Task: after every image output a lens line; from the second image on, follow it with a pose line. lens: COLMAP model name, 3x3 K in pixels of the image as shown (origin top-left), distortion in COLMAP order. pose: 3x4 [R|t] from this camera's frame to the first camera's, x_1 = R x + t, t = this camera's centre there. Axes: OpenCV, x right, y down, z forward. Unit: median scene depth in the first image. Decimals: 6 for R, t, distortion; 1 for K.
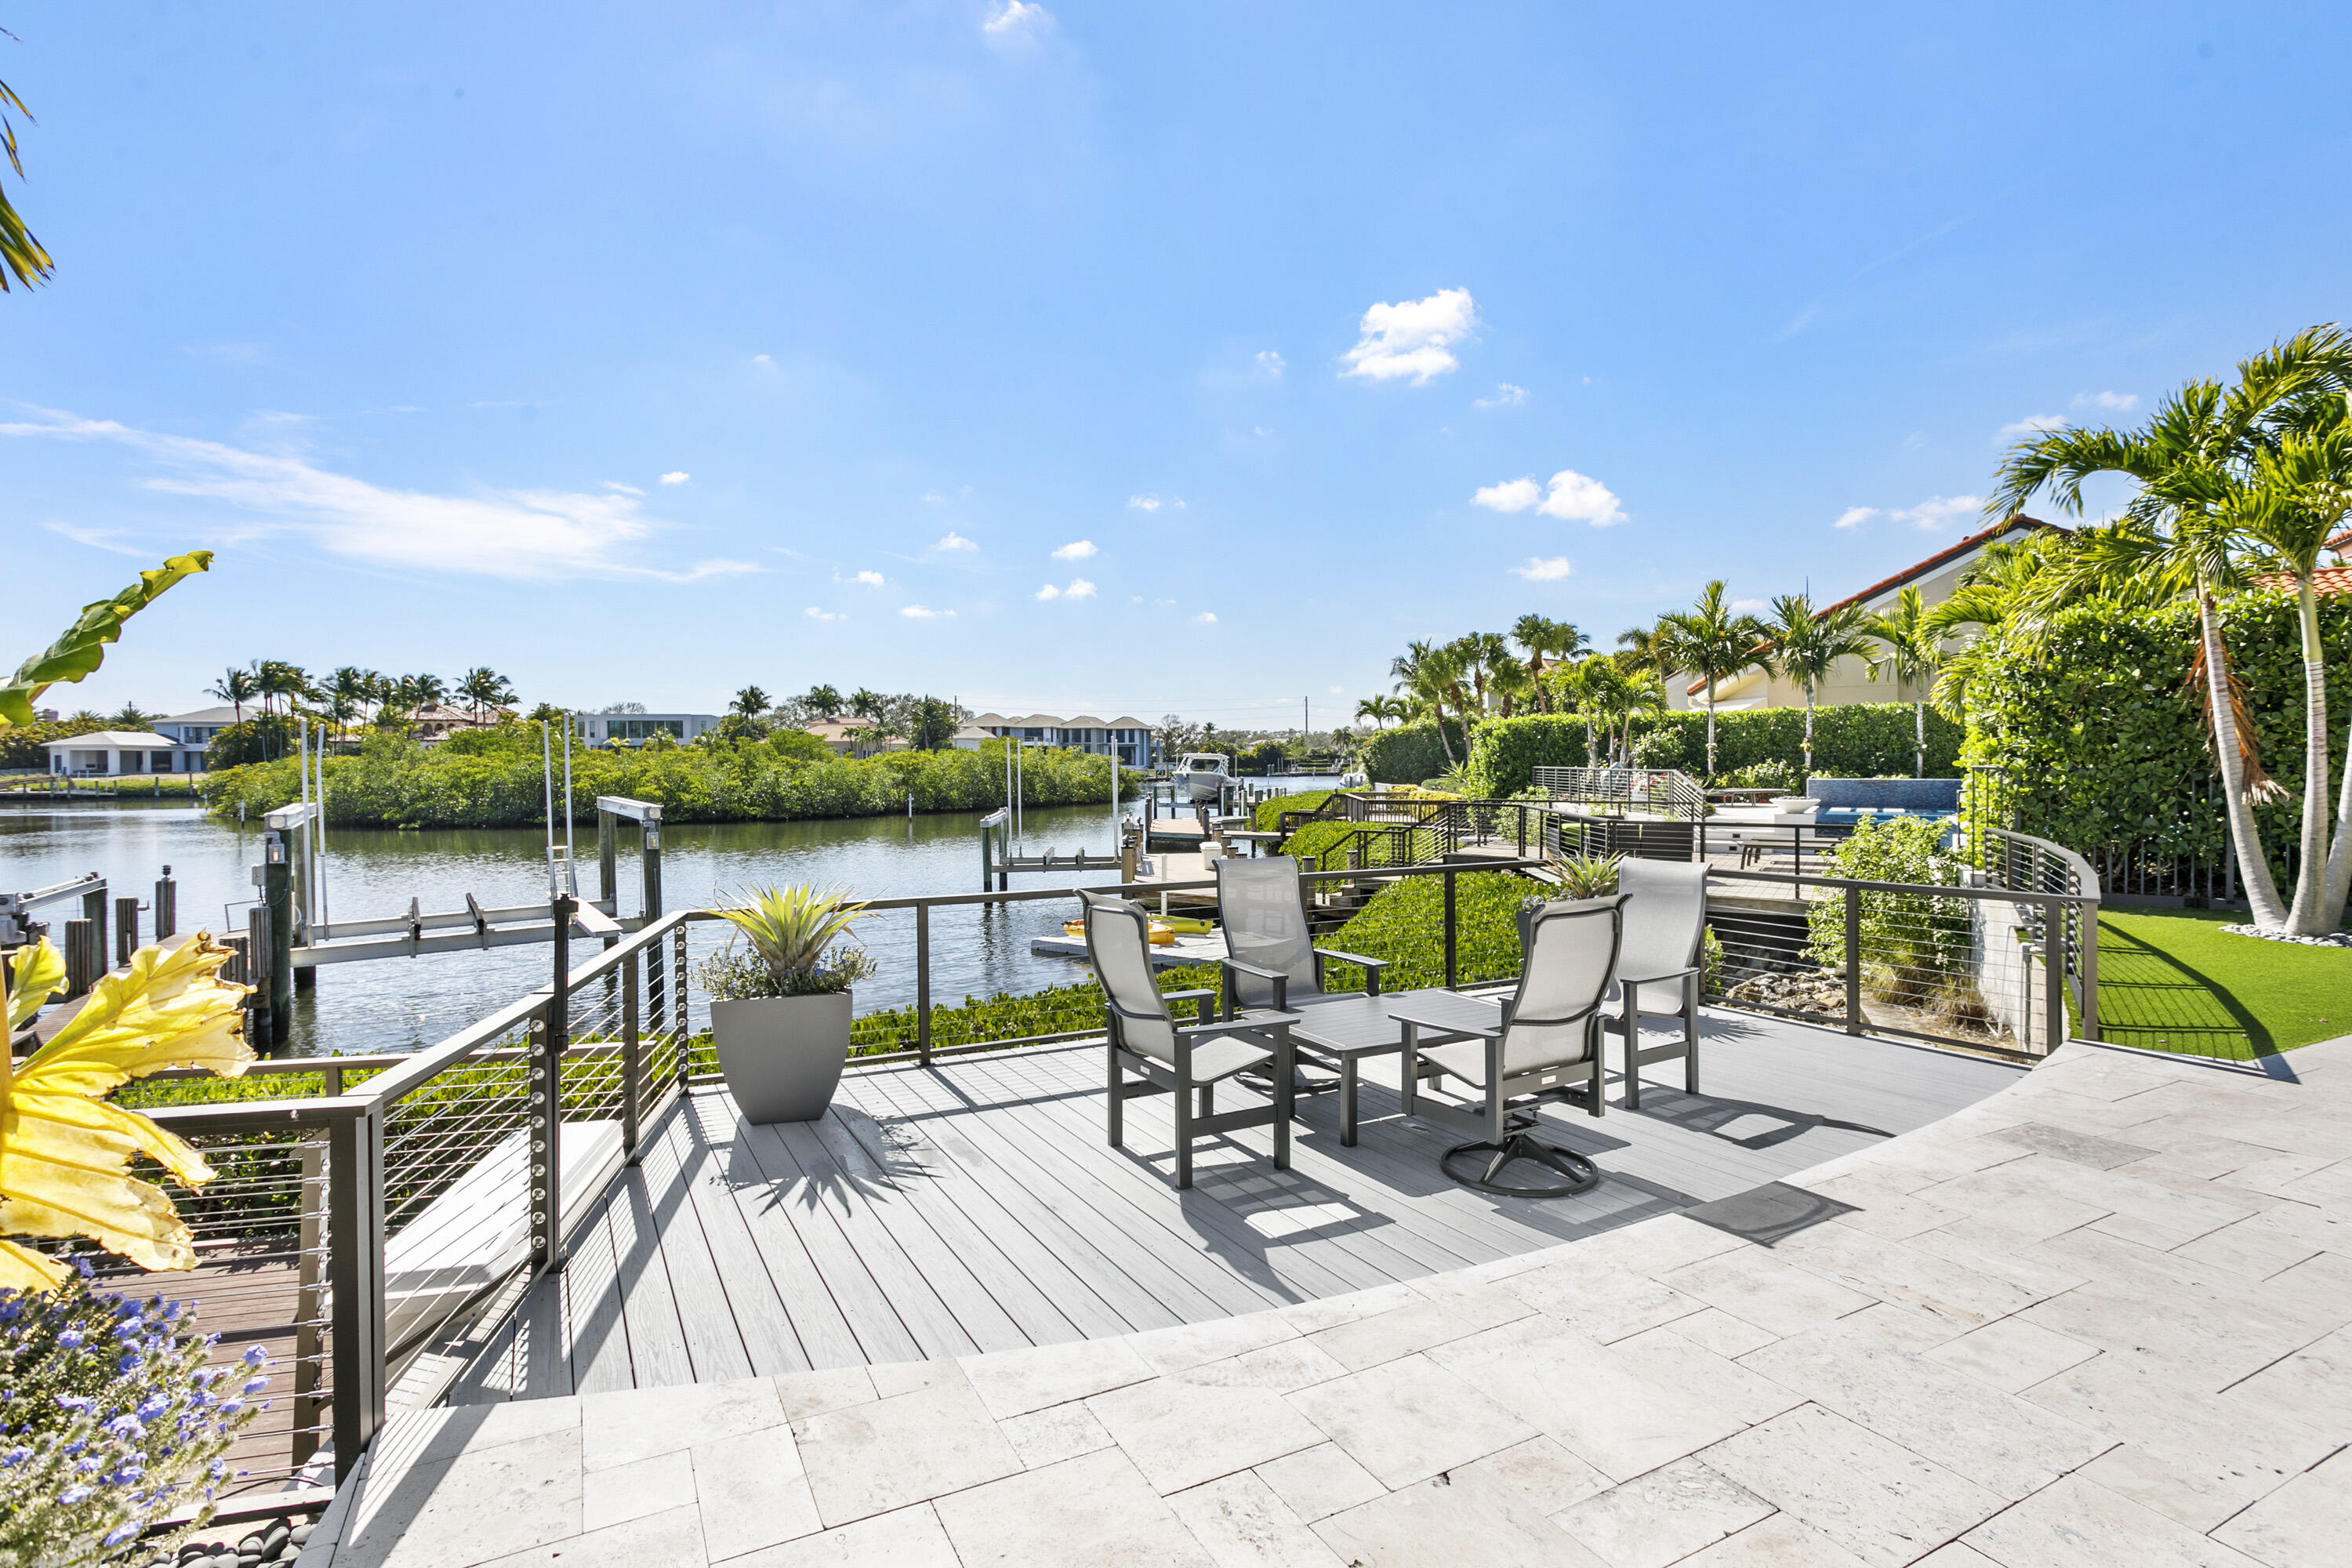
lens RADIAL K [[1157.2, 0, 1169.7], [0, 1157.2, 773.6], [0, 0, 1]] dist [-0.059972, 0.037574]
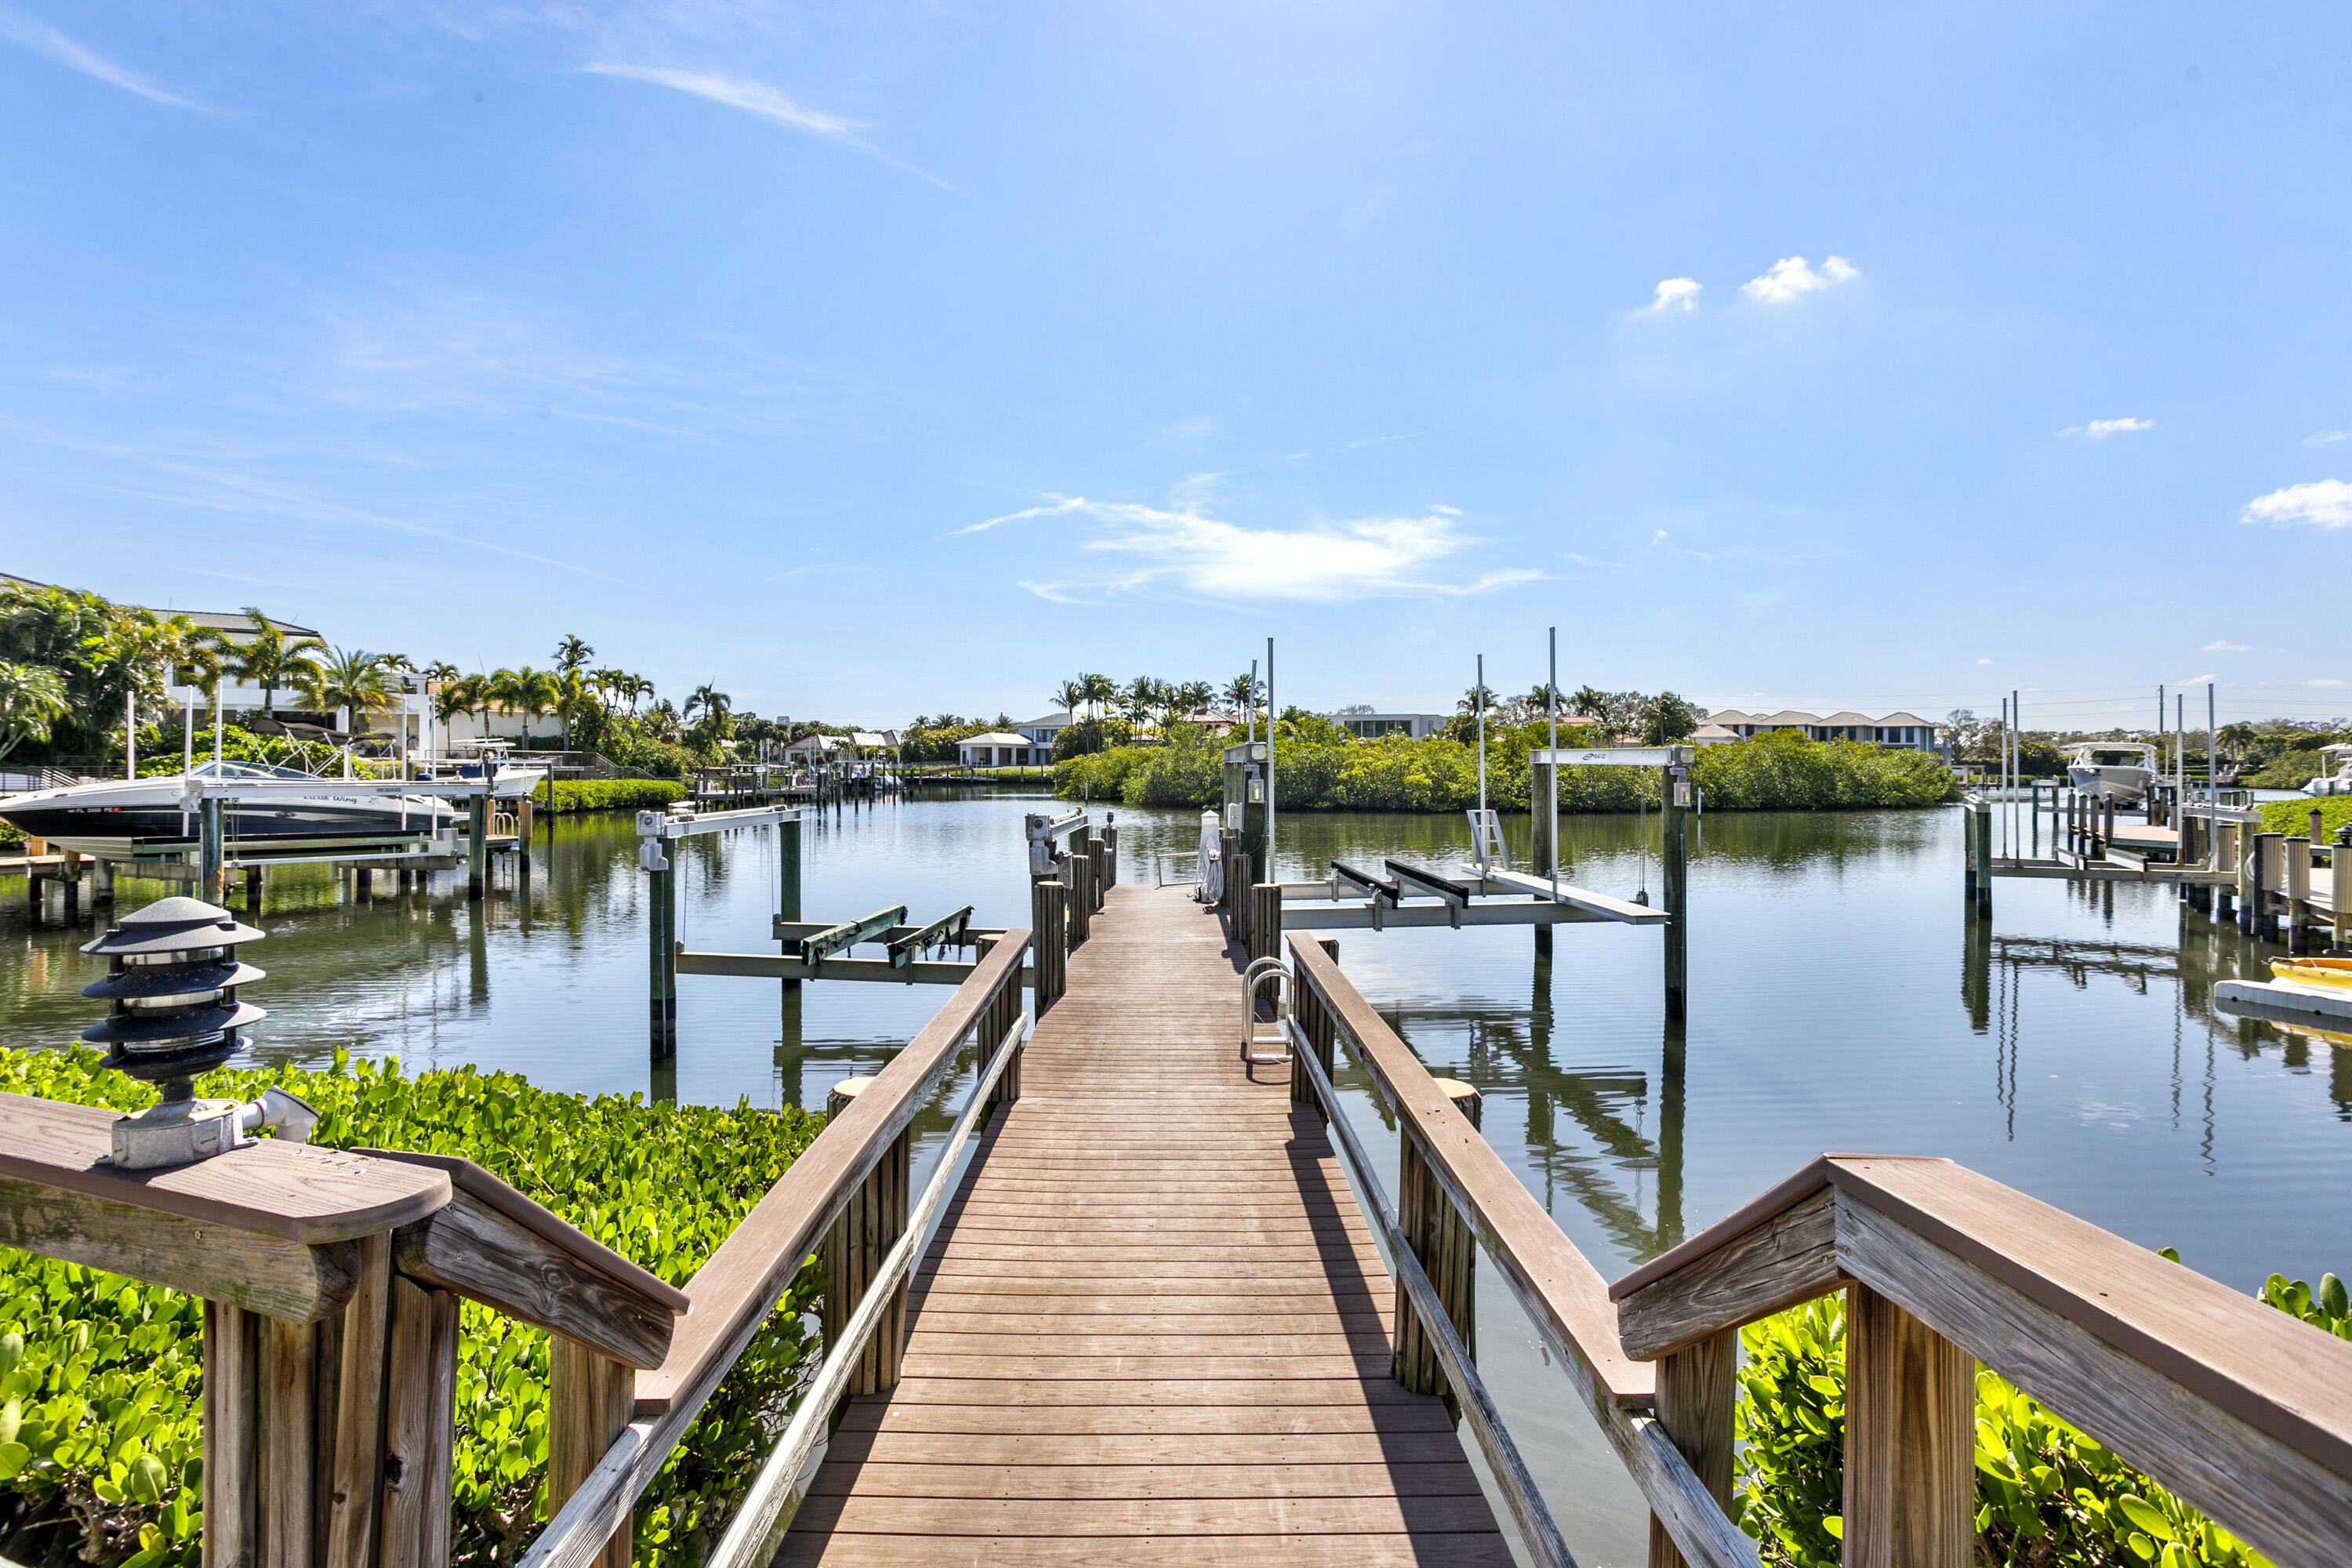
lens RADIAL K [[1129.7, 0, 1164.1], [0, 1129.7, 774.2], [0, 0, 1]] dist [-0.055478, 0.034118]
pose [[0.827525, 0.013460, -0.561268, -0.071524], [-0.015676, 0.999877, 0.000865, 0.010906], [0.561210, 0.008083, 0.827634, 0.052132]]
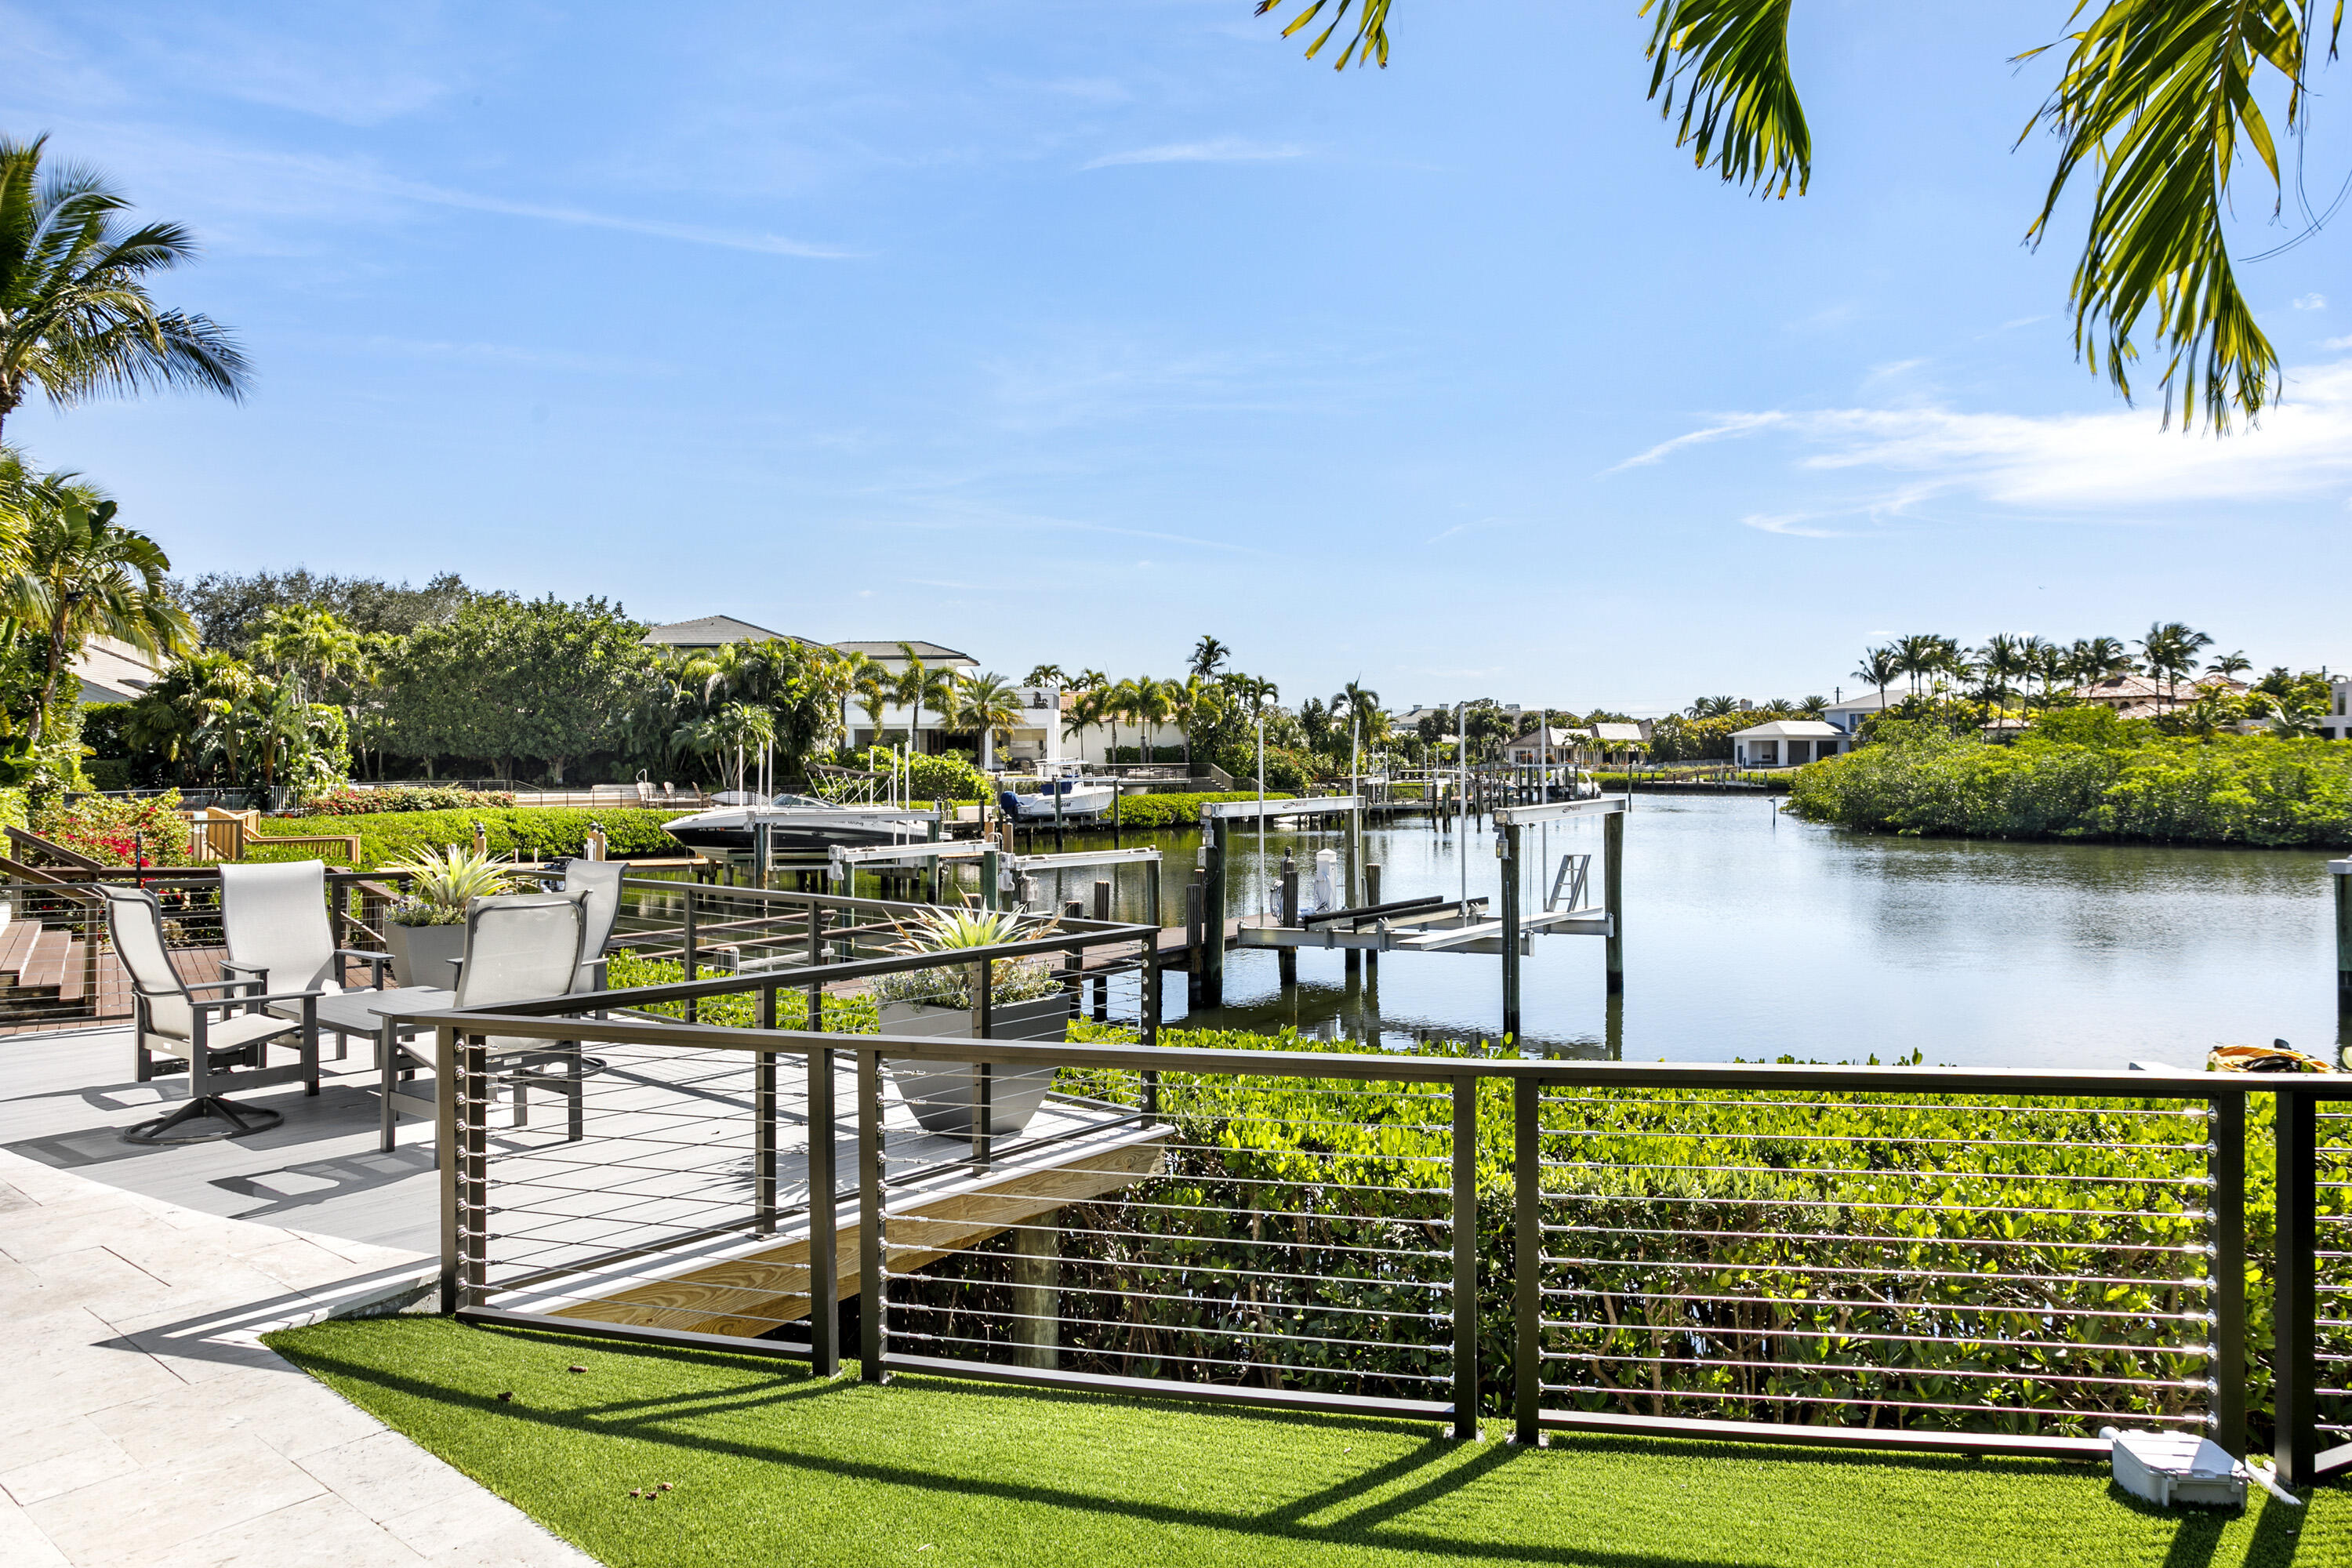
lens RADIAL K [[1532.1, 0, 1174.4], [0, 1532.1, 768.4], [0, 0, 1]] dist [-0.039004, 0.050242]
pose [[0.374416, 0.009936, -0.927208, 0.111779], [-0.009530, 0.999931, 0.006867, -0.001586], [0.927212, 0.006266, 0.374485, 0.073707]]
